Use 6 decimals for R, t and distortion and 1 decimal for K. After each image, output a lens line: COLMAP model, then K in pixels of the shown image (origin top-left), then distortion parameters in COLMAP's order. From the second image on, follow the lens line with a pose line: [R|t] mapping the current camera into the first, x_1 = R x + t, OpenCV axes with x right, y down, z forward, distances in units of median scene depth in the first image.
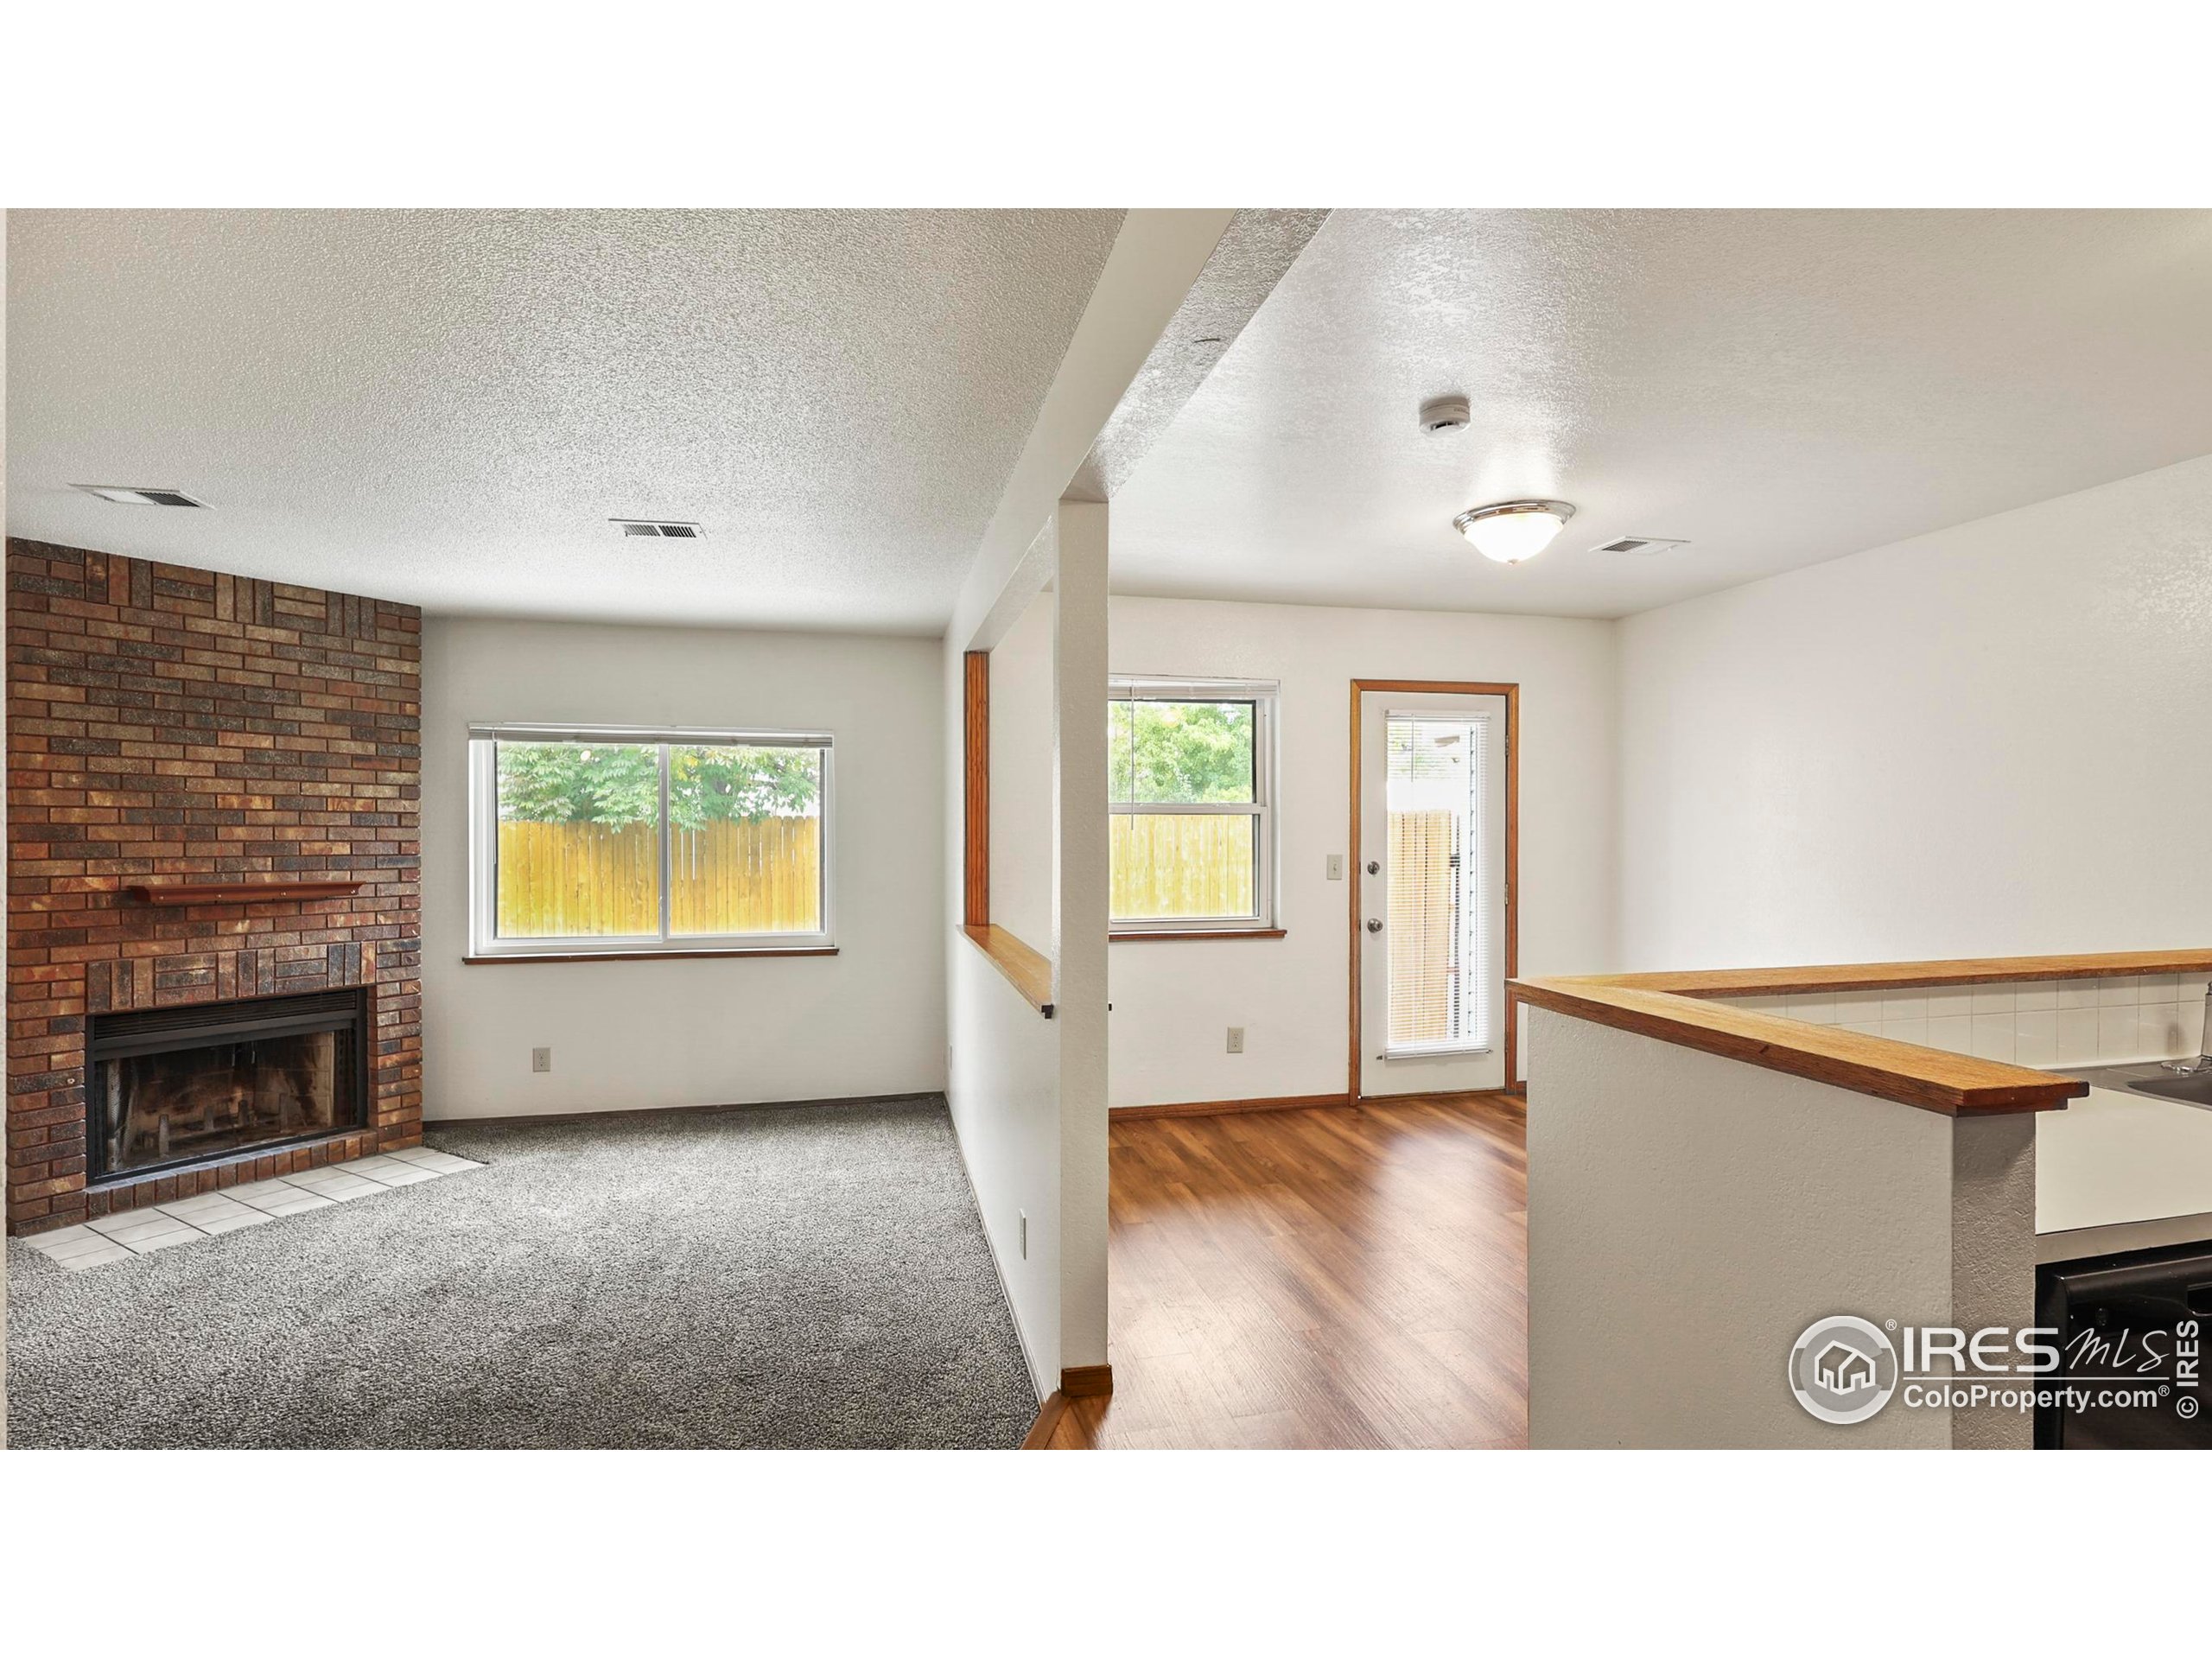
lens RADIAL K [[1043.6, 0, 1106.0], [0, 1043.6, 829.5], [0, 0, 1]] dist [0.000525, -0.000438]
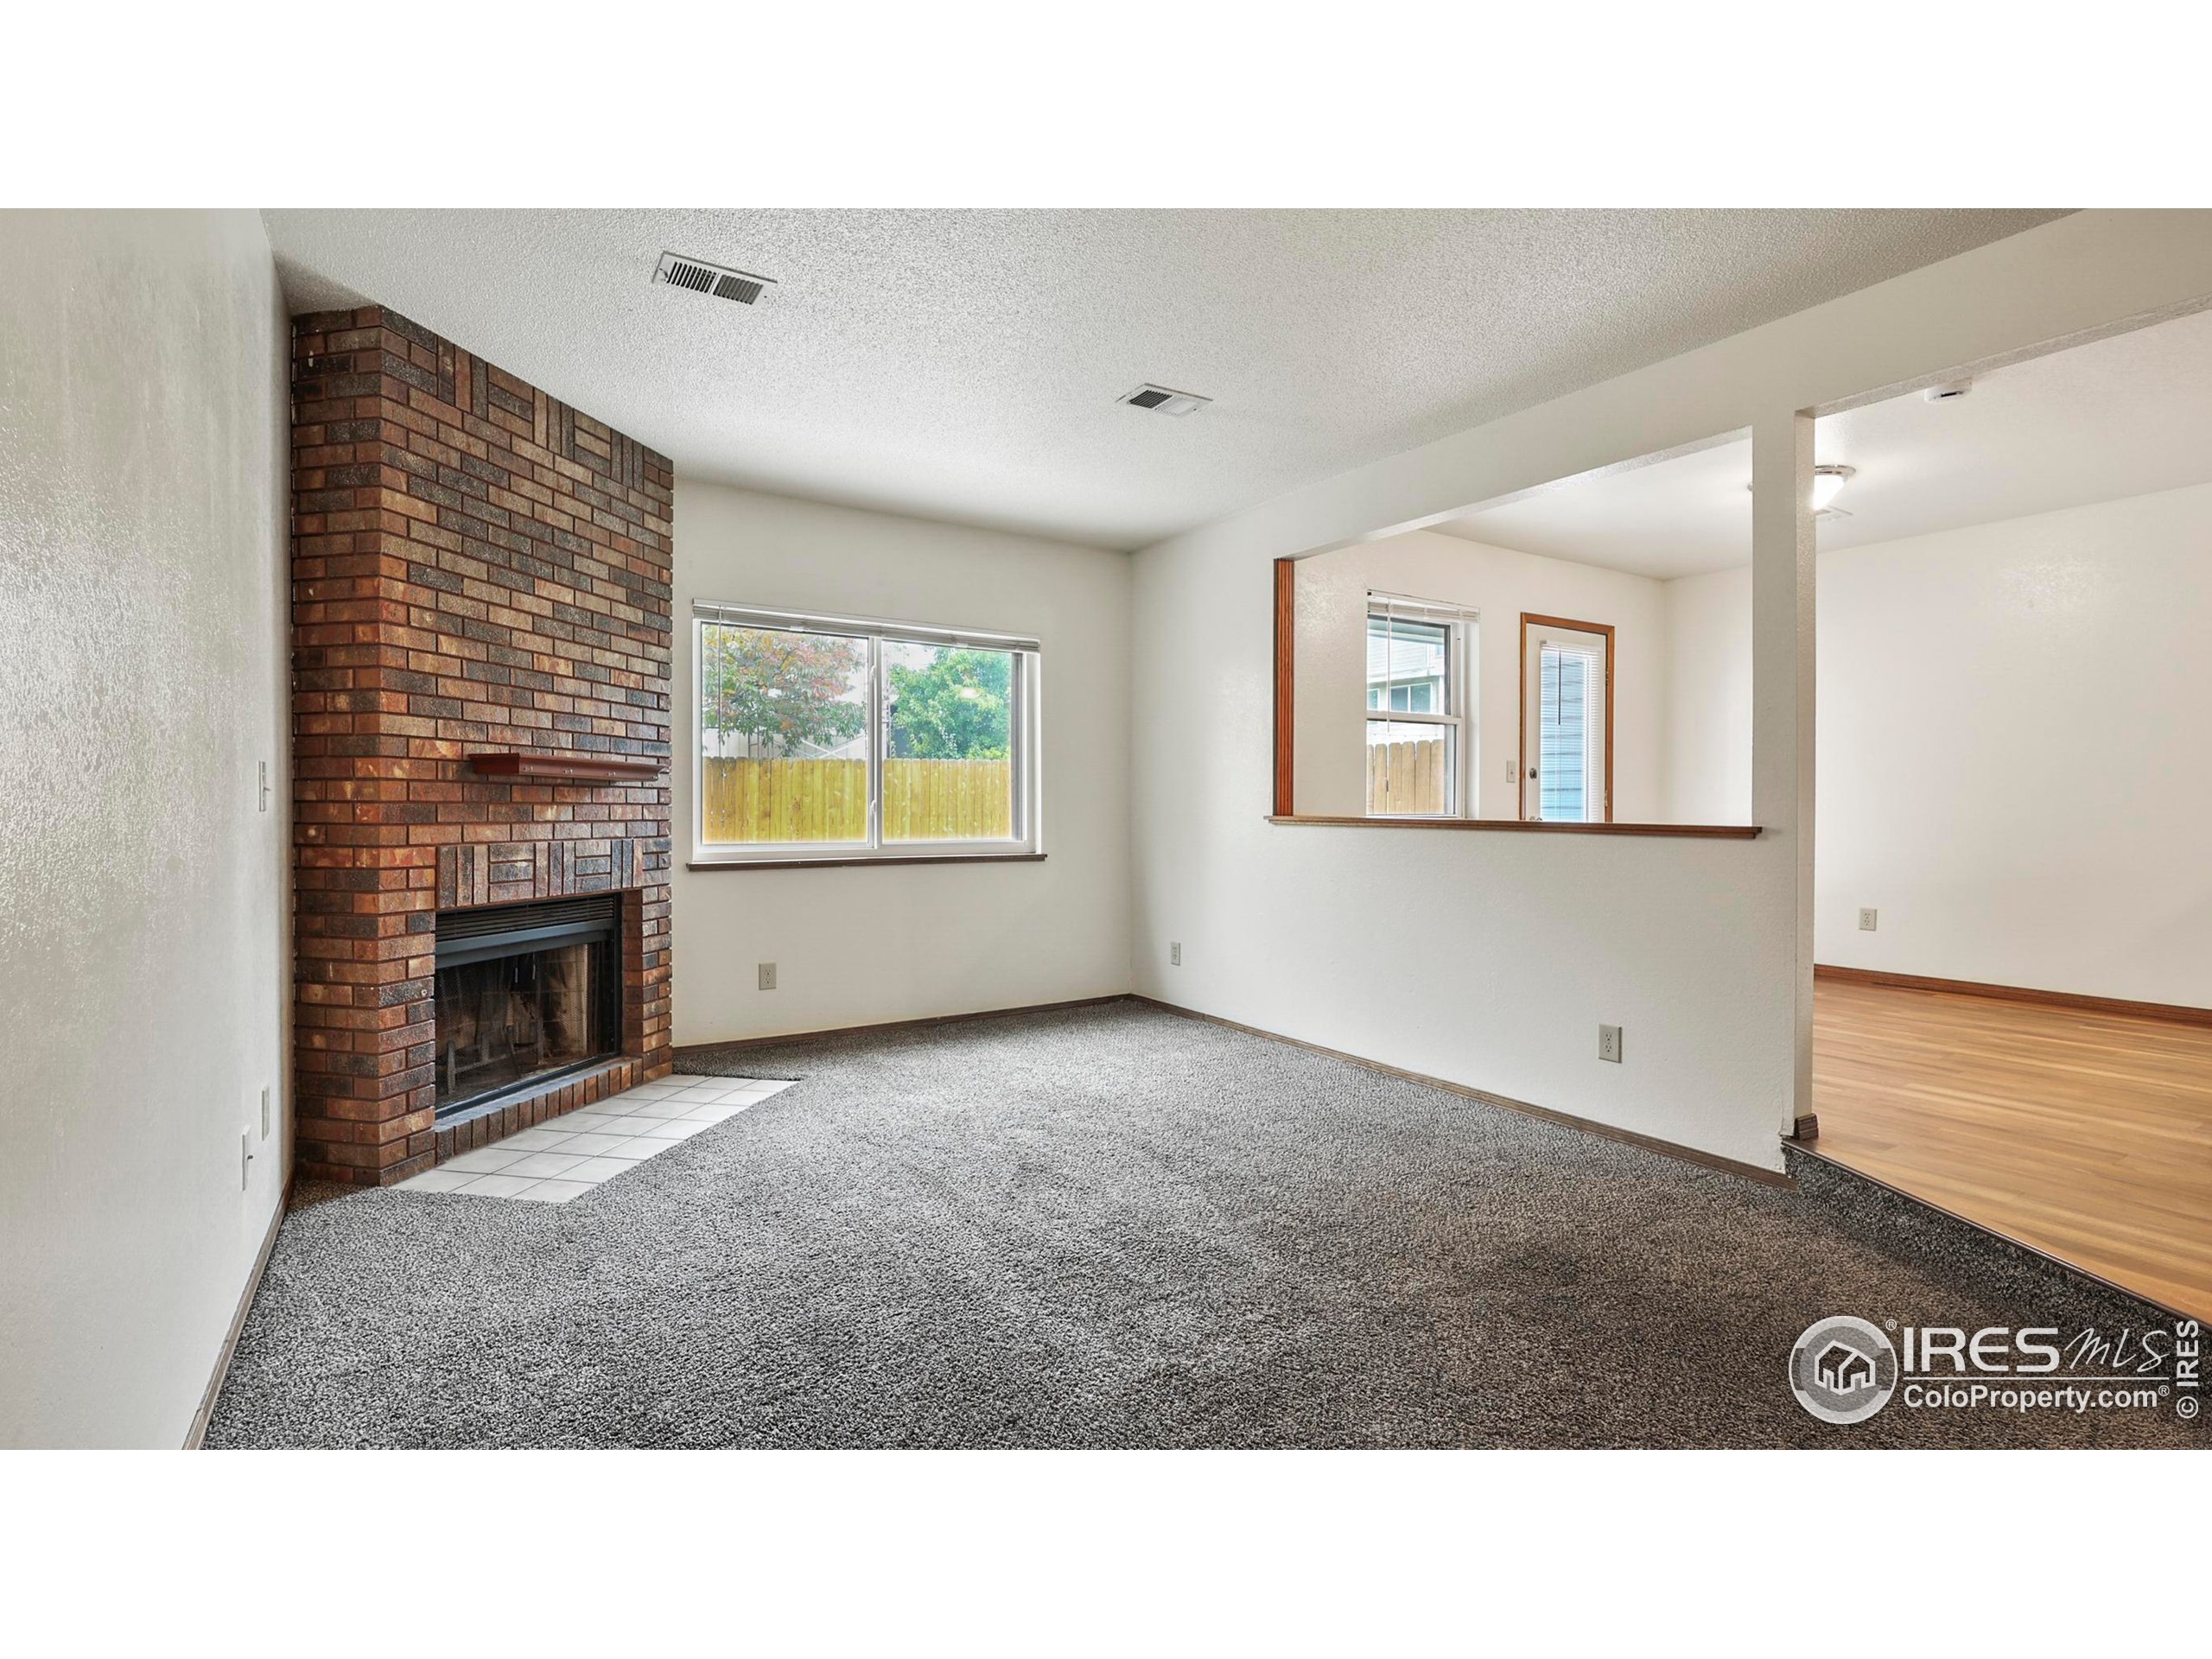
lens RADIAL K [[1029.8, 0, 1102.8], [0, 1029.8, 802.2], [0, 0, 1]] dist [-0.001991, -0.000233]
pose [[0.943837, 0.003392, 0.330394, -0.662028], [-0.003432, 0.999994, -0.000460, 0.080873], [-0.330394, -0.000700, 0.943843, 0.068451]]
